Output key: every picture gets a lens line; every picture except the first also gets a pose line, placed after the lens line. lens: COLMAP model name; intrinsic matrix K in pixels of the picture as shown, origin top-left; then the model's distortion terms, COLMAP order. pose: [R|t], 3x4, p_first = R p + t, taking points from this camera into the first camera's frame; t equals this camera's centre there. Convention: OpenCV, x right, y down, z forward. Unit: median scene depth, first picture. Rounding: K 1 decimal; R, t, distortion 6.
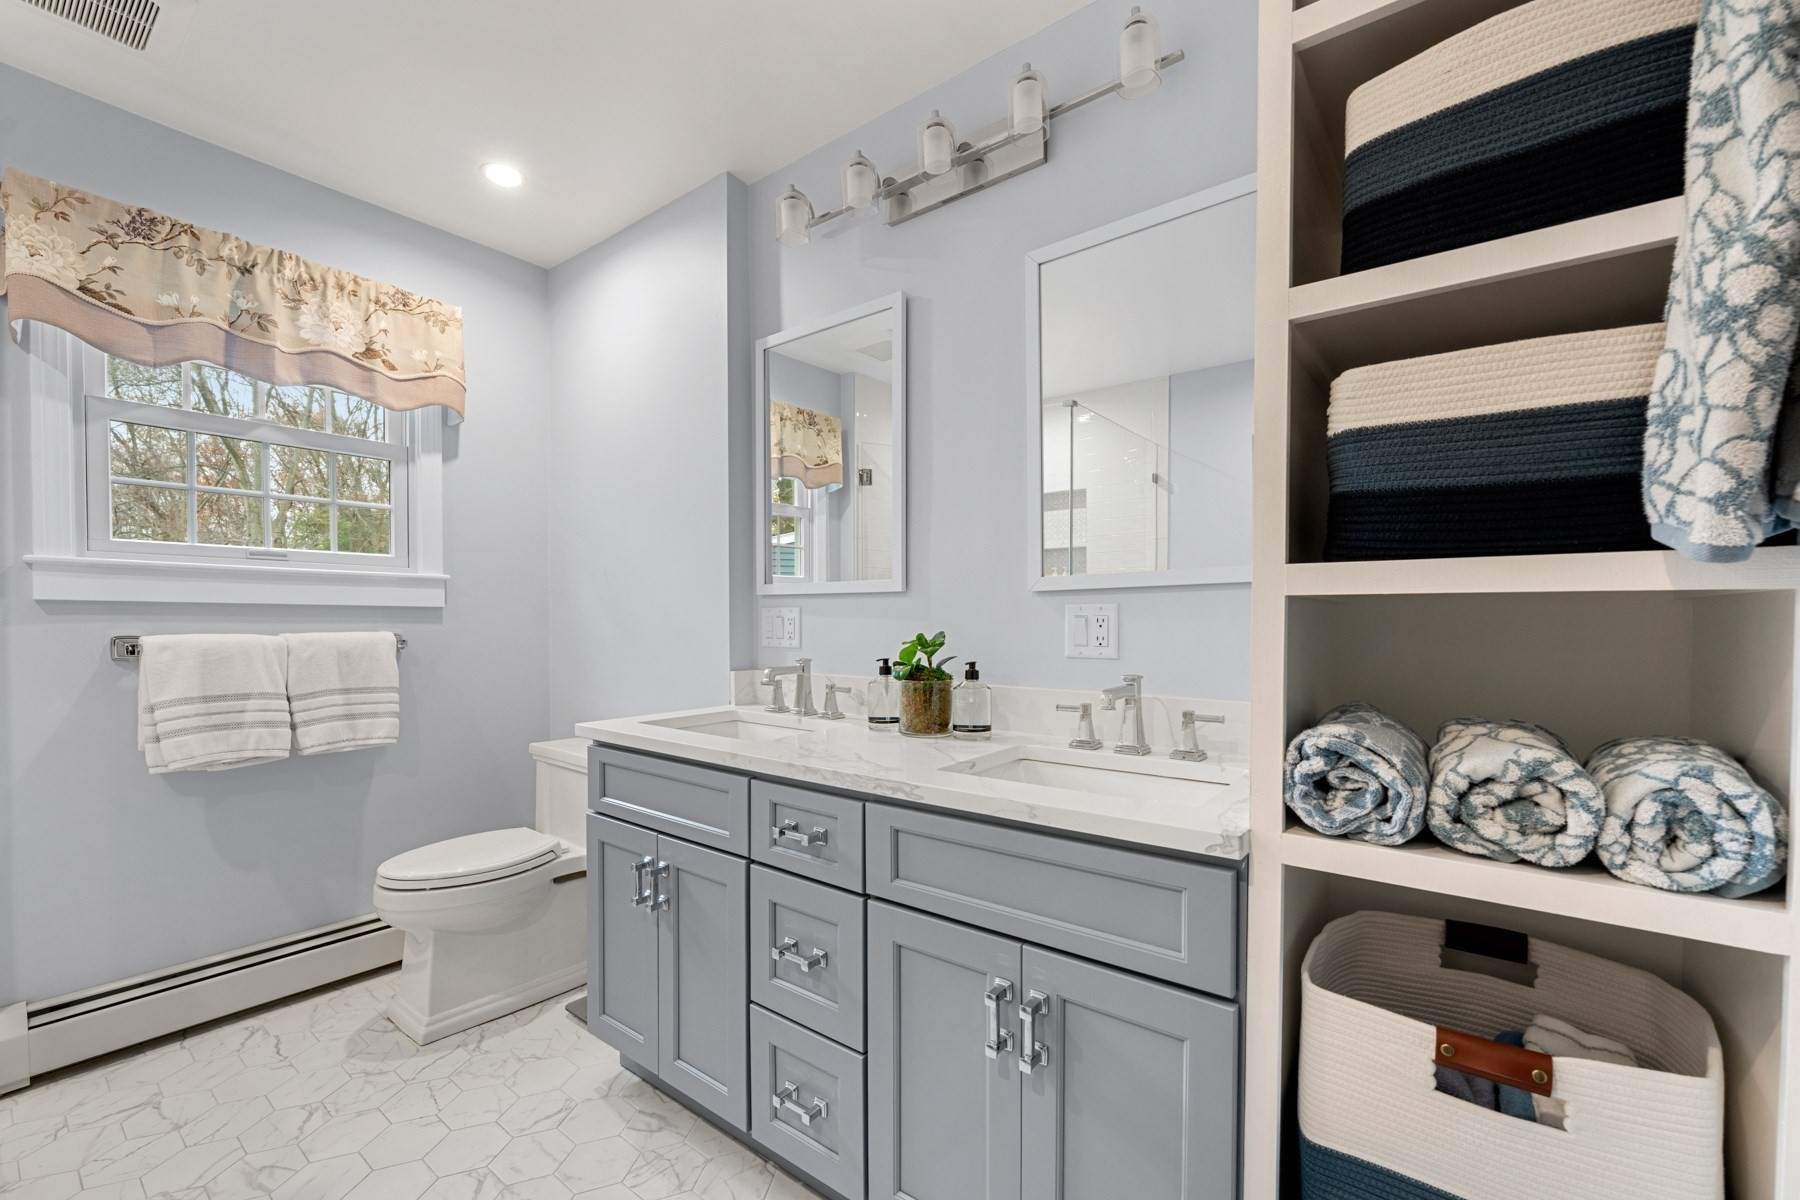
lens RADIAL K [[750.8, 0, 906.1], [0, 750.8, 632.1], [0, 0, 1]] dist [0.000872, -0.000165]
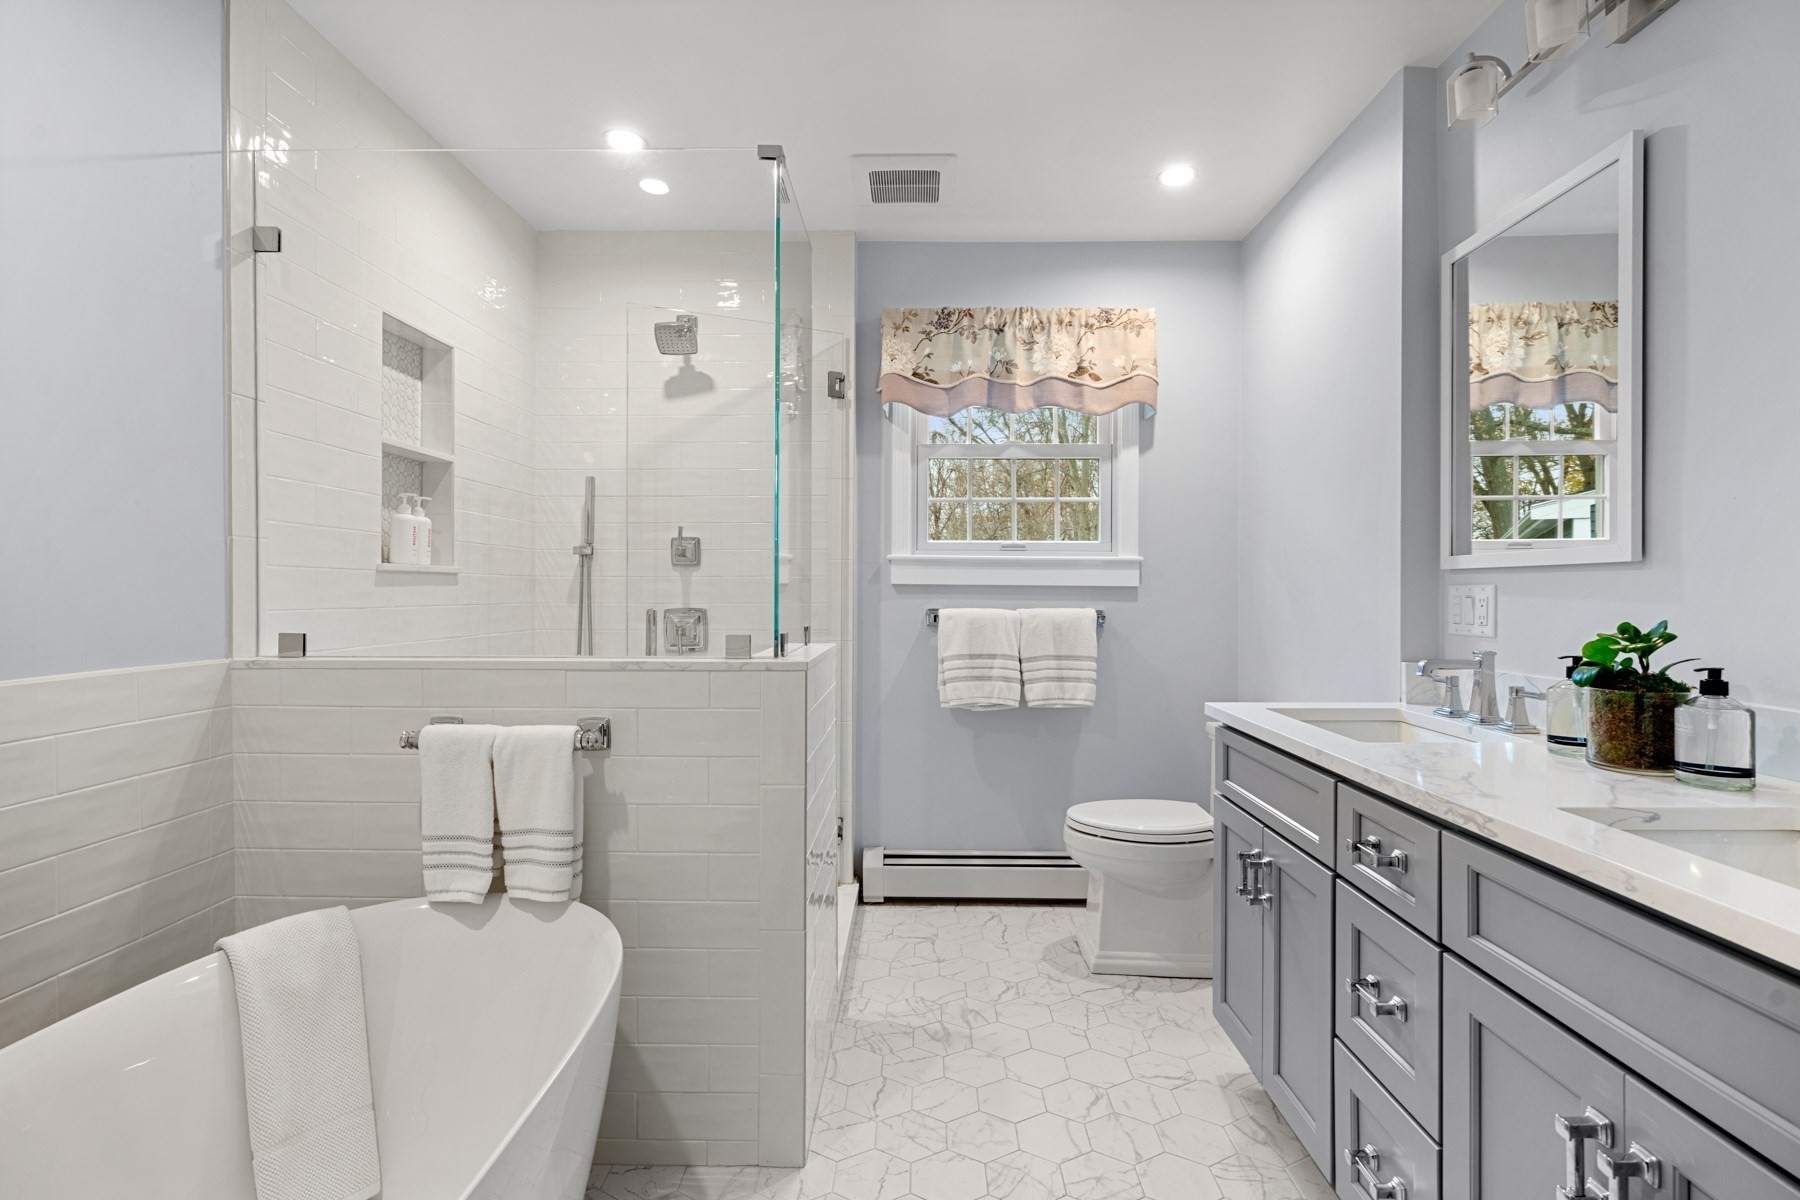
lens RADIAL K [[851.1, 0, 899.5], [0, 851.1, 594.9], [0, 0, 1]] dist [0.002831, -0.000900]
pose [[0.592081, 0.001769, -0.805876, 0.226280], [-0.016608, 0.999812, -0.010007, -0.003968], [0.805707, 0.019309, 0.591999, -0.009024]]
